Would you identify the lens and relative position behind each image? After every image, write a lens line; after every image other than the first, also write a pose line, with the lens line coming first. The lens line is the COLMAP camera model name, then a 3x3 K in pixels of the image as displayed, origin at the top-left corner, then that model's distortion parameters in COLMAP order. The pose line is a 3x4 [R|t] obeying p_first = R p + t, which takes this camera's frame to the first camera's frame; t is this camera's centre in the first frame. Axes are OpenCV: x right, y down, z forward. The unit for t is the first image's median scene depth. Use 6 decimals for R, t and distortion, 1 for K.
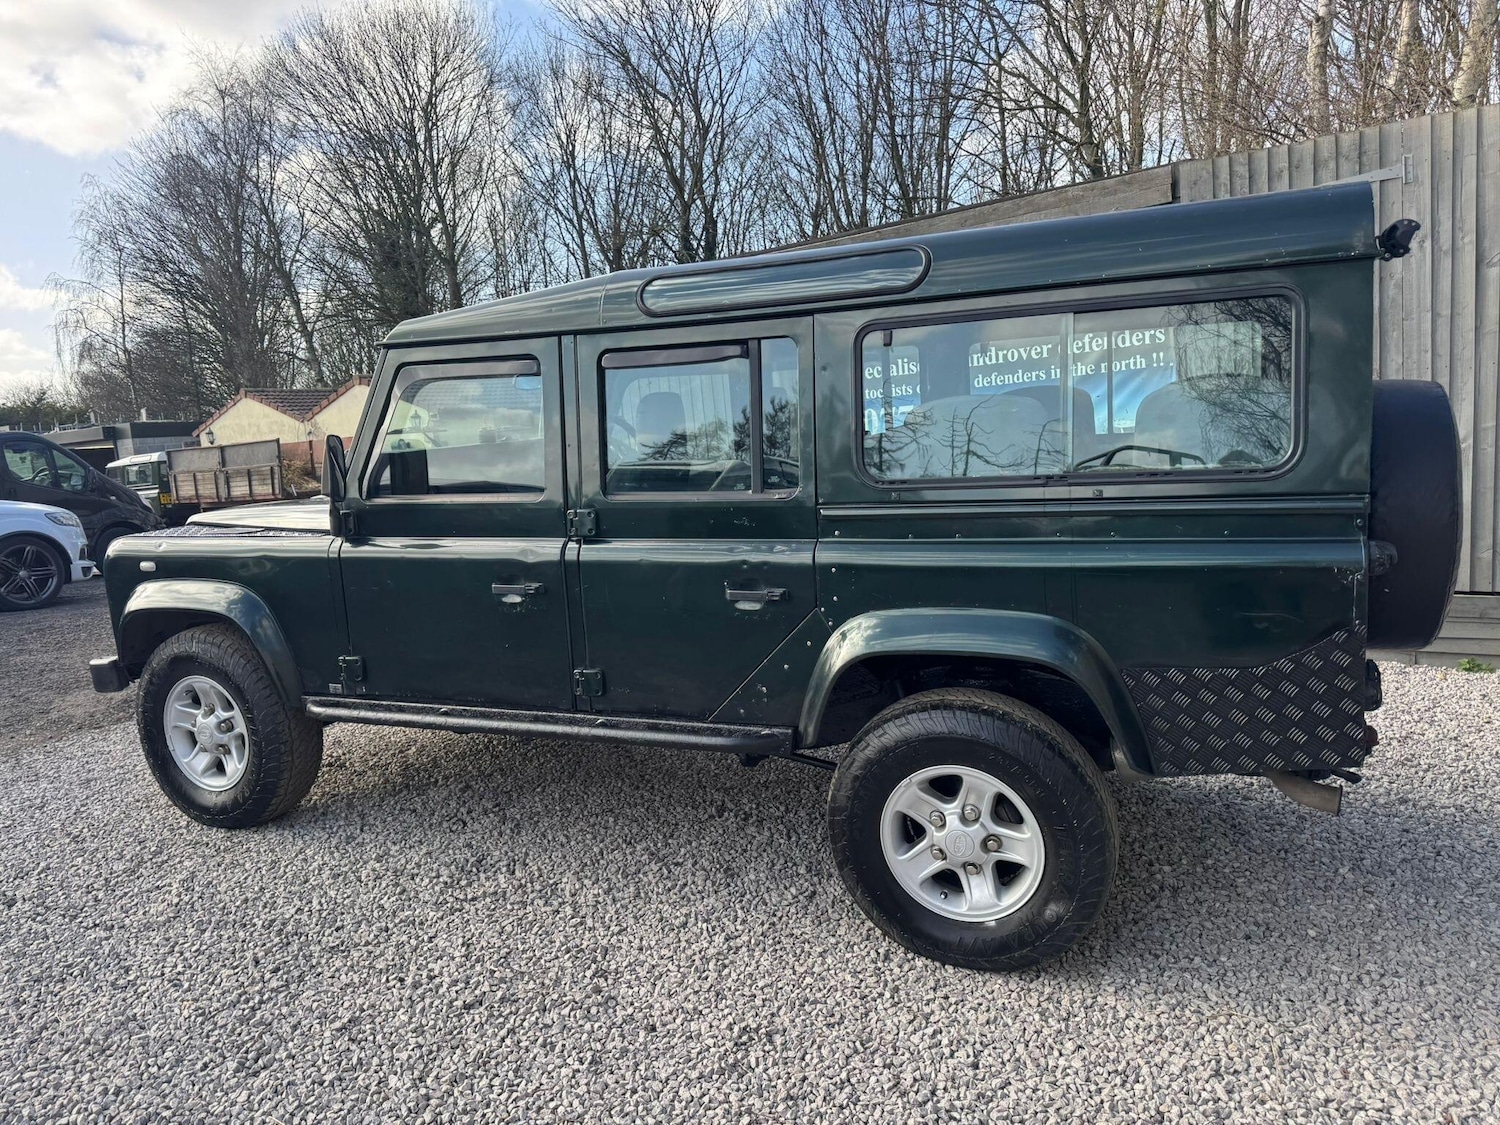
lens RADIAL K [[1054.5, 0, 729.6], [0, 1054.5, 566.8], [0, 0, 1]] dist [0.025647, -0.027767]
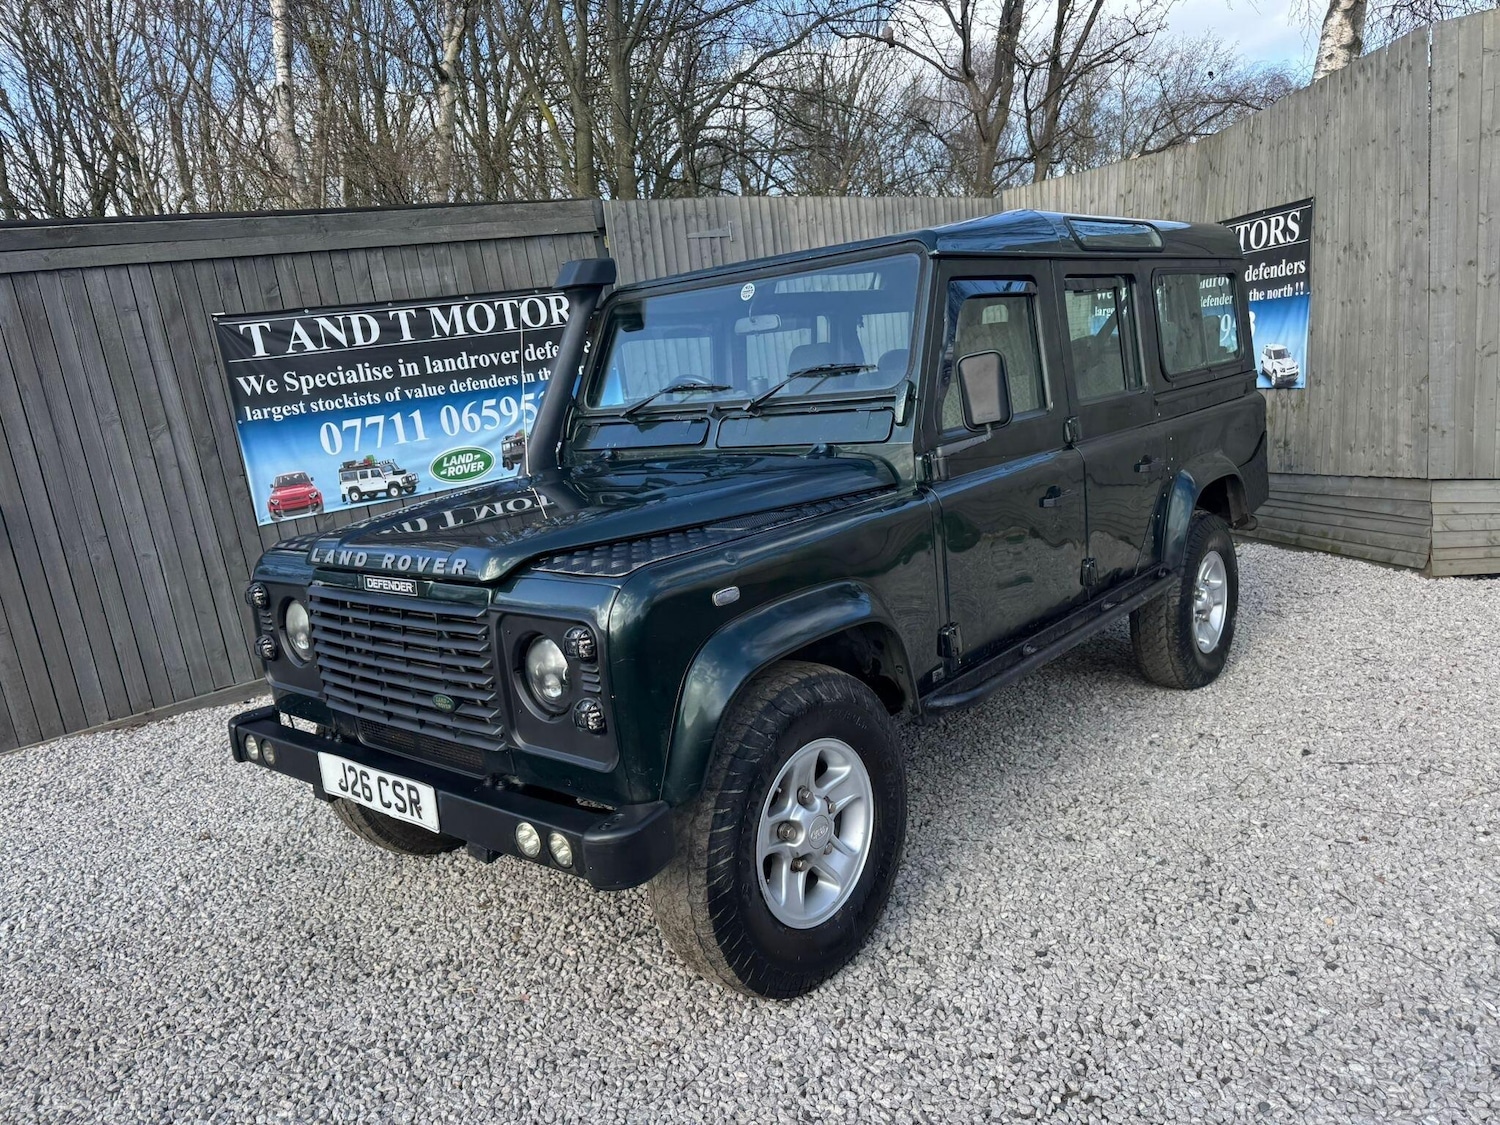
lens RADIAL K [[1057.7, 0, 755.4], [0, 1057.7, 573.0], [0, 0, 1]] dist [0.027170, -0.027635]
pose [[0.286123, -0.161448, 0.944494, -1.353135], [0.222964, 0.969864, 0.098240, -0.093416], [-0.931891, 0.182479, 0.313498, 0.997694]]
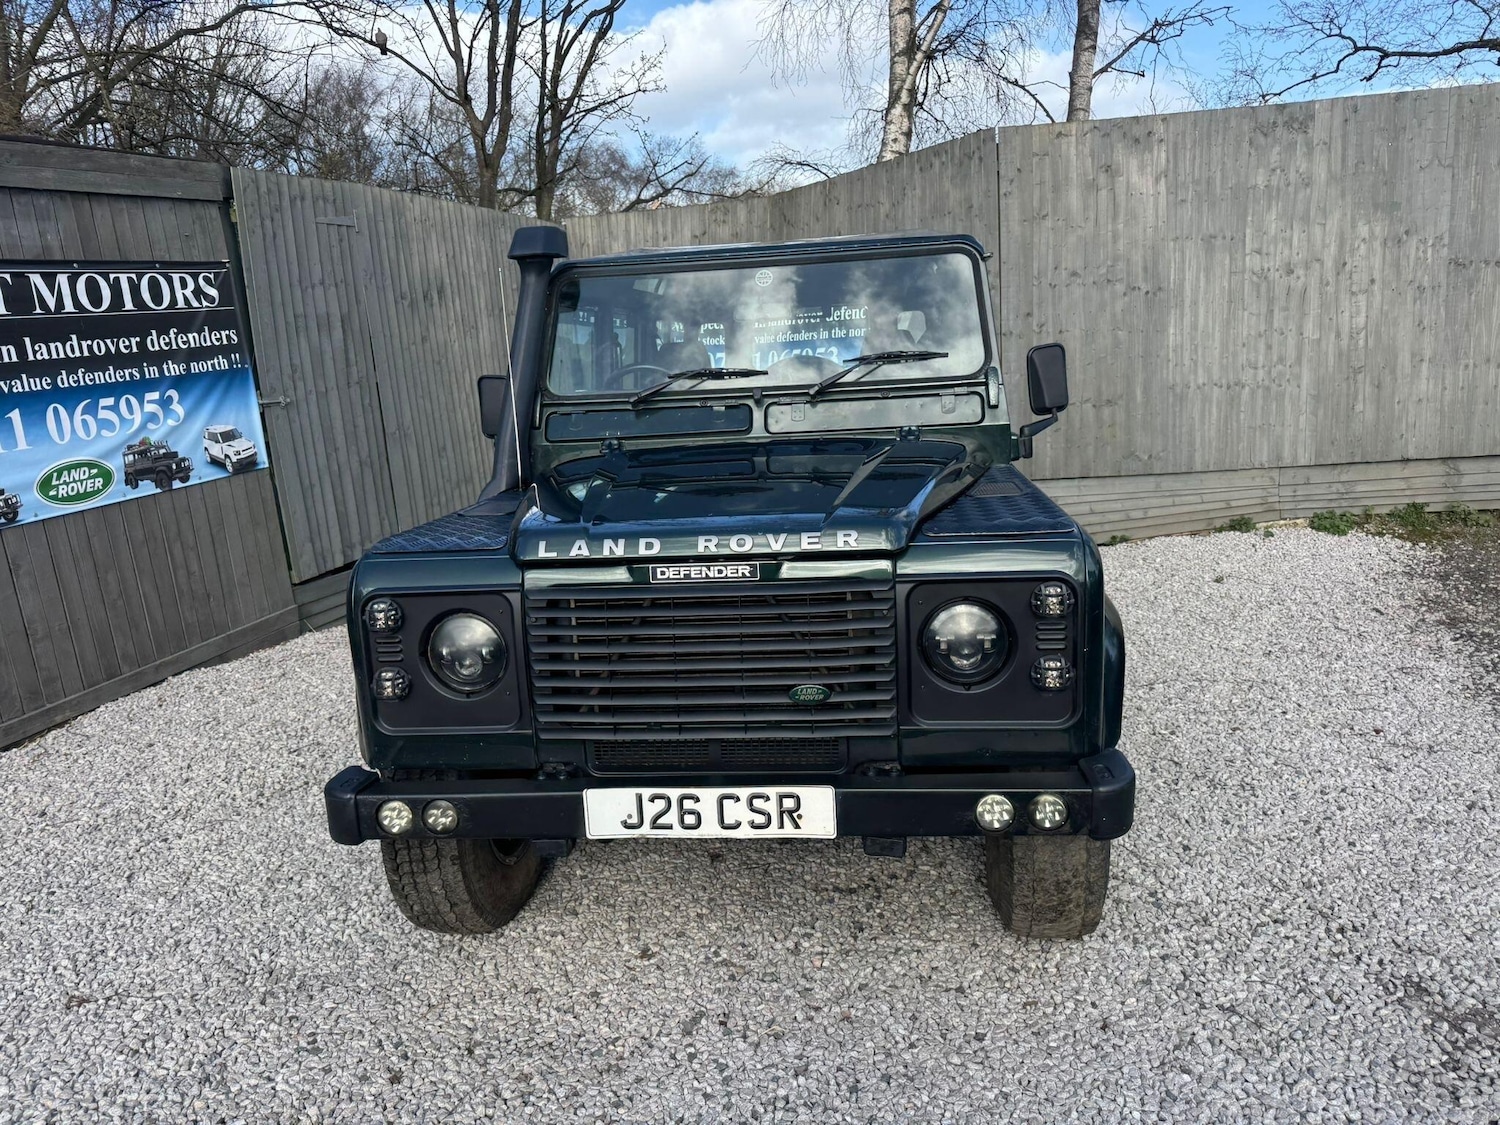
lens RADIAL K [[1070.7, 0, 753.1], [0, 1070.7, 557.5], [0, 0, 1]] dist [0.006490, -0.005507]
pose [[-0.299695, -0.114938, 0.947086, -1.344338], [0.209513, 0.960553, 0.182871, -0.198143], [-0.930745, 0.253233, -0.263792, 1.667701]]
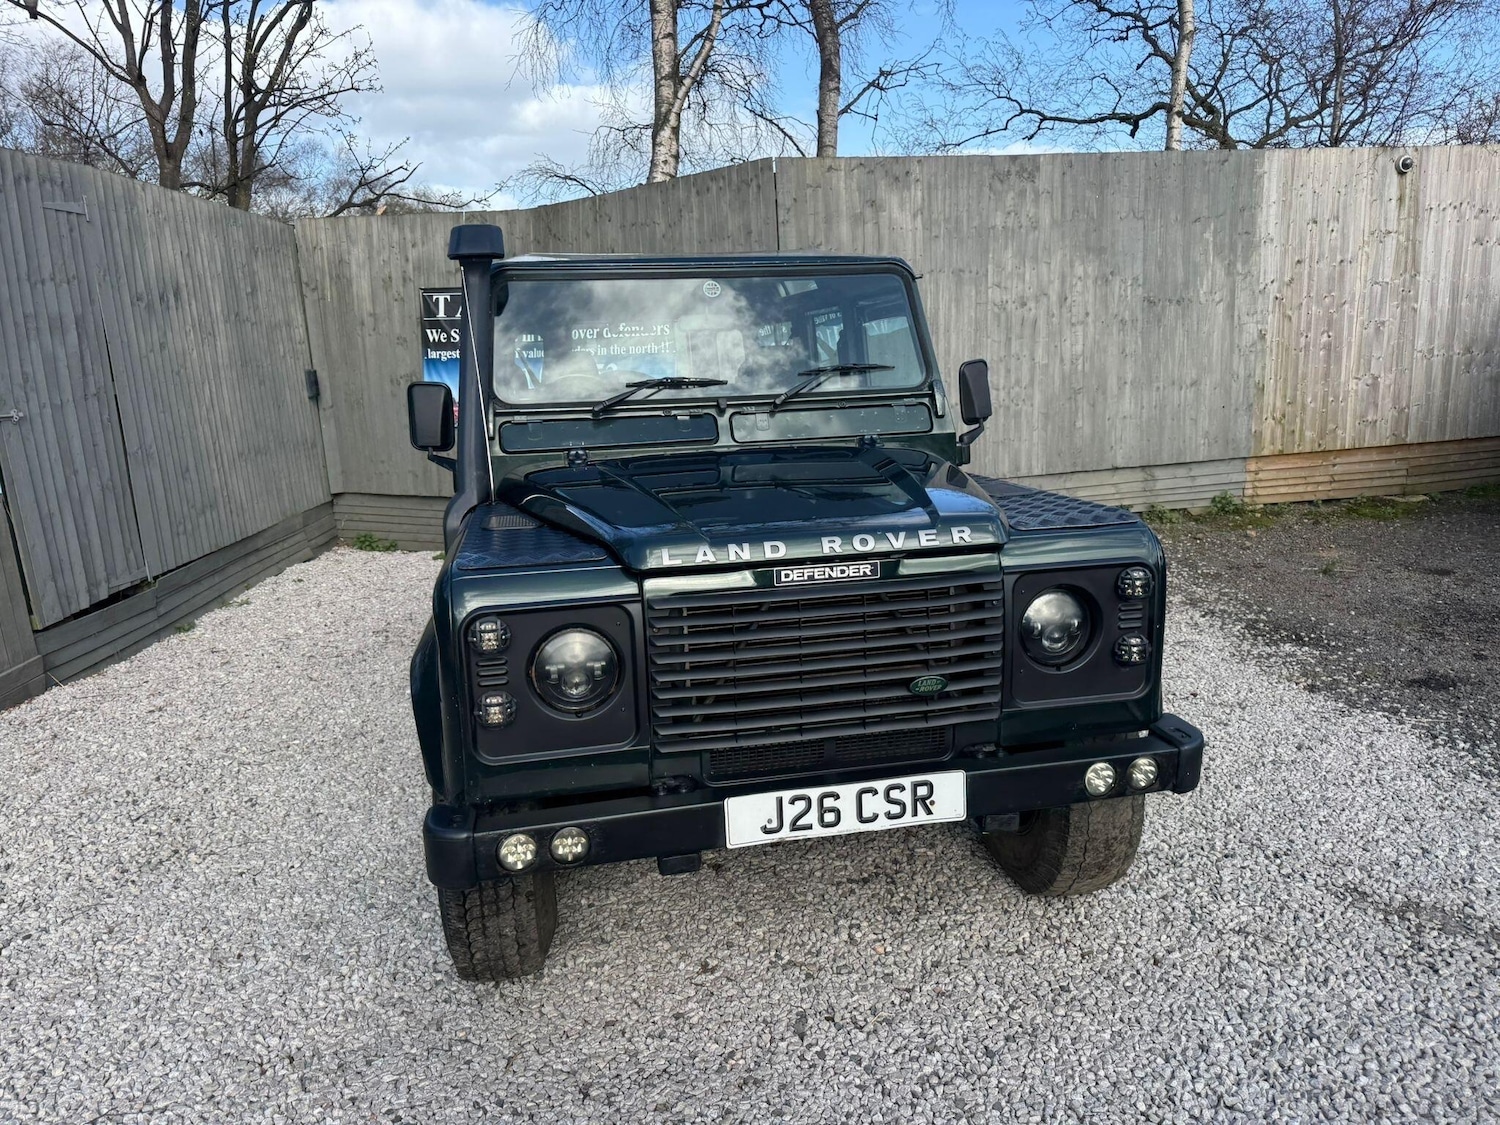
lens RADIAL K [[1067.9, 0, 751.5], [0, 1067.9, 566.1], [0, 0, 1]] dist [0.009960, -0.010154]
pose [[-0.579011, -0.085309, 0.810845, -1.218330], [0.186851, 0.954158, 0.233814, -0.247617], [-0.793620, 0.286888, -0.536528, 1.936419]]
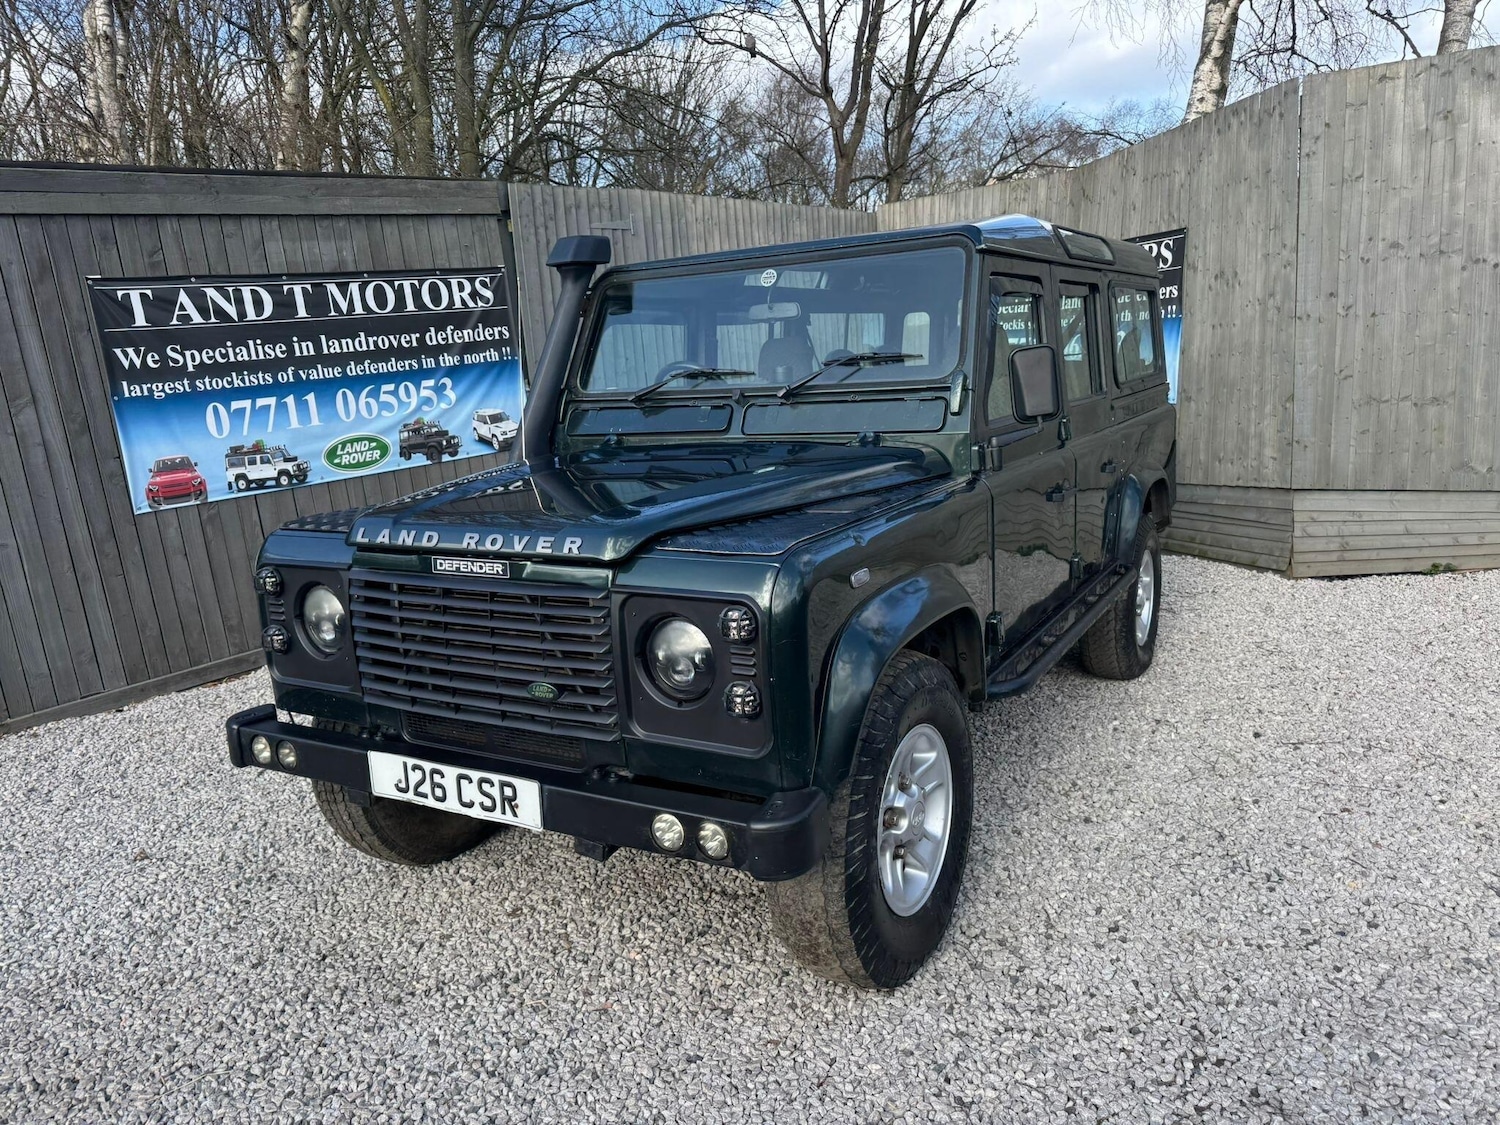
lens RADIAL K [[1062.7, 0, 750.8], [0, 1062.7, 565.6], [0, 0, 1]] dist [0.016205, -0.014441]
pose [[0.112281, -0.146643, 0.982796, -1.385913], [0.197076, 0.972690, 0.122620, -0.120863], [-0.973937, 0.179917, 0.138114, 1.216286]]
